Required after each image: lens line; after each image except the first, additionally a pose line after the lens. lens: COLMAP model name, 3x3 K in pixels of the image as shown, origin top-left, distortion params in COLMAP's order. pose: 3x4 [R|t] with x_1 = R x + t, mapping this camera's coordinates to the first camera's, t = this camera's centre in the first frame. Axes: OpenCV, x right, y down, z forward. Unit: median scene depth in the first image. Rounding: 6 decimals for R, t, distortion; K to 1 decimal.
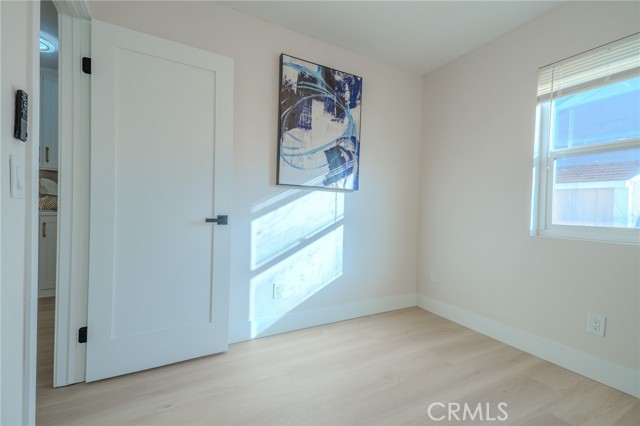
lens RADIAL K [[282.7, 0, 320.4], [0, 282.7, 211.3], [0, 0, 1]] dist [0.041138, -0.000040]
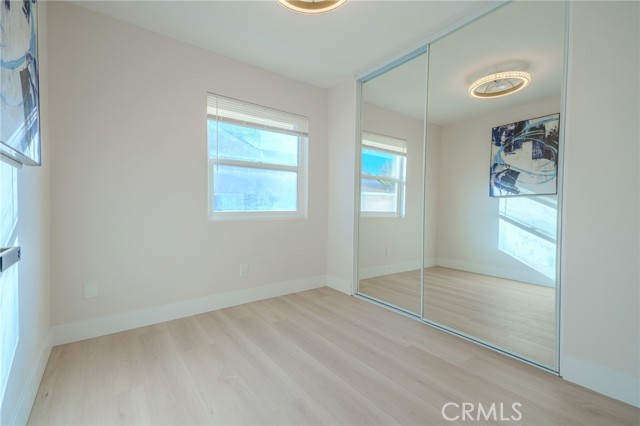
lens RADIAL K [[282.7, 0, 320.4], [0, 282.7, 211.3], [0, 0, 1]] dist [0.041138, -0.000040]
pose [[-0.144710, -0.047309, 0.988342, -0.609825], [0.004167, 0.998818, 0.048420, -0.021417], [-0.989465, 0.011126, -0.144342, 0.700968]]
